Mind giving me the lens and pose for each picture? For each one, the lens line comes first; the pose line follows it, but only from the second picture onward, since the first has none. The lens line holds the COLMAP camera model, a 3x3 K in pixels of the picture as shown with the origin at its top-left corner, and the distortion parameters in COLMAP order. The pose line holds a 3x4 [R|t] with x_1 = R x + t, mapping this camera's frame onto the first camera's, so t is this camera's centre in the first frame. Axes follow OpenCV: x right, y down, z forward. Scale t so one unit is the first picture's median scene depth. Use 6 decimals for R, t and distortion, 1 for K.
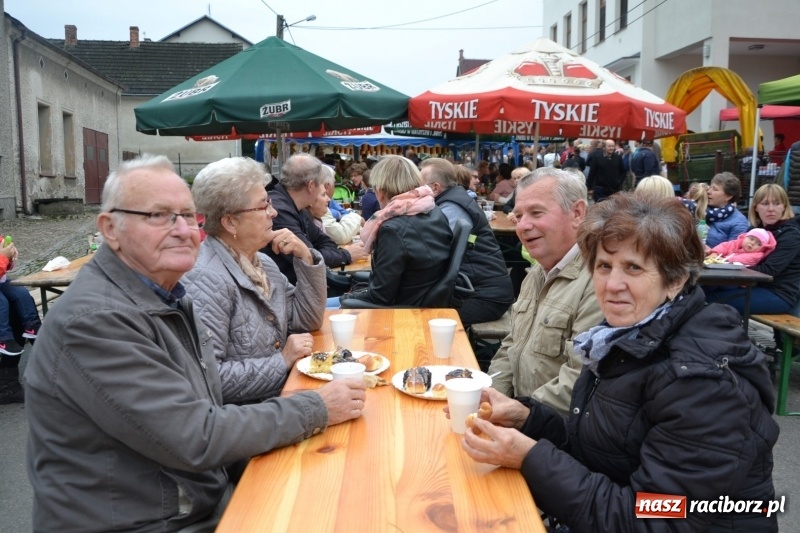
lens RADIAL K [[697.2, 0, 397.0], [0, 697.2, 266.3], [0, 0, 1]] dist [-0.064256, 0.036214]
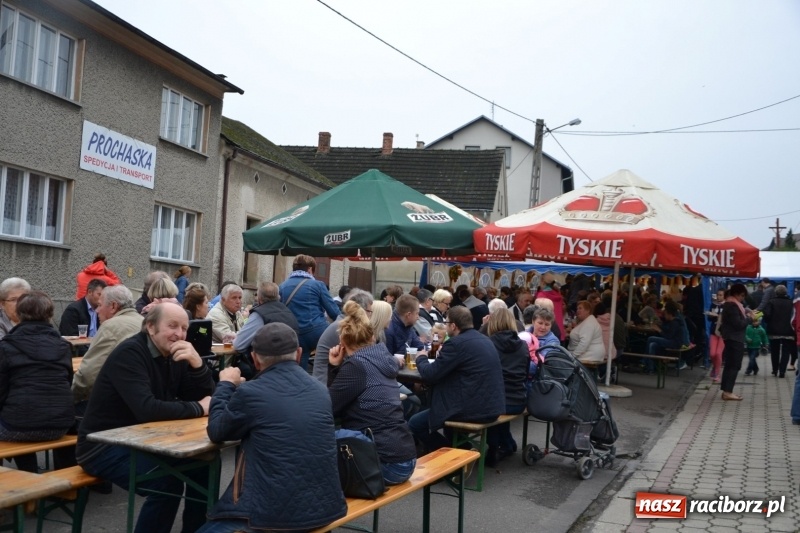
lens RADIAL K [[921.2, 0, 402.1], [0, 921.2, 263.6], [0, 0, 1]] dist [-0.037086, 0.000000]
pose [[0.919636, 0.035241, -0.391187, 0.244938], [-0.102689, 0.982898, -0.152863, 0.016167], [0.379110, 0.180749, 0.907527, -0.151438]]
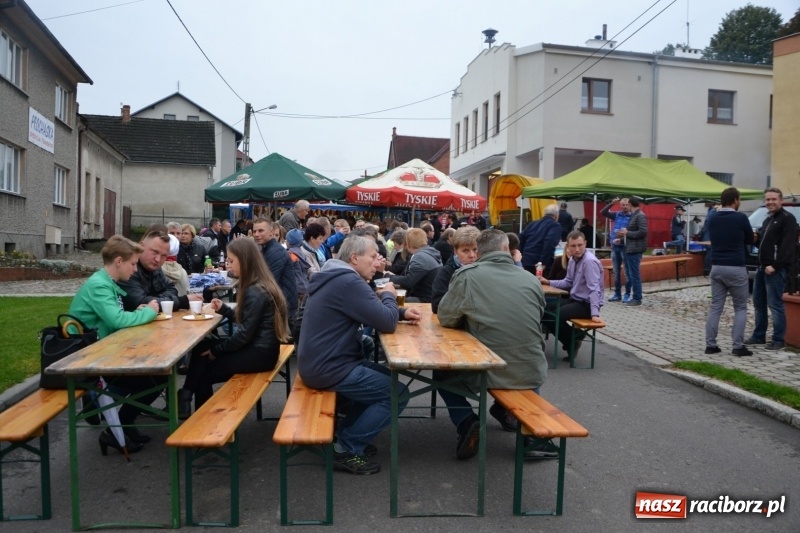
lens RADIAL K [[697.2, 0, 398.1], [0, 697.2, 269.8], [0, 0, 1]] dist [-0.064256, 0.036214]
pose [[0.995615, 0.023610, 0.090513, -0.005739], [-0.016272, 0.996584, -0.080967, 0.075630], [-0.092115, 0.079139, 0.992598, -0.503992]]
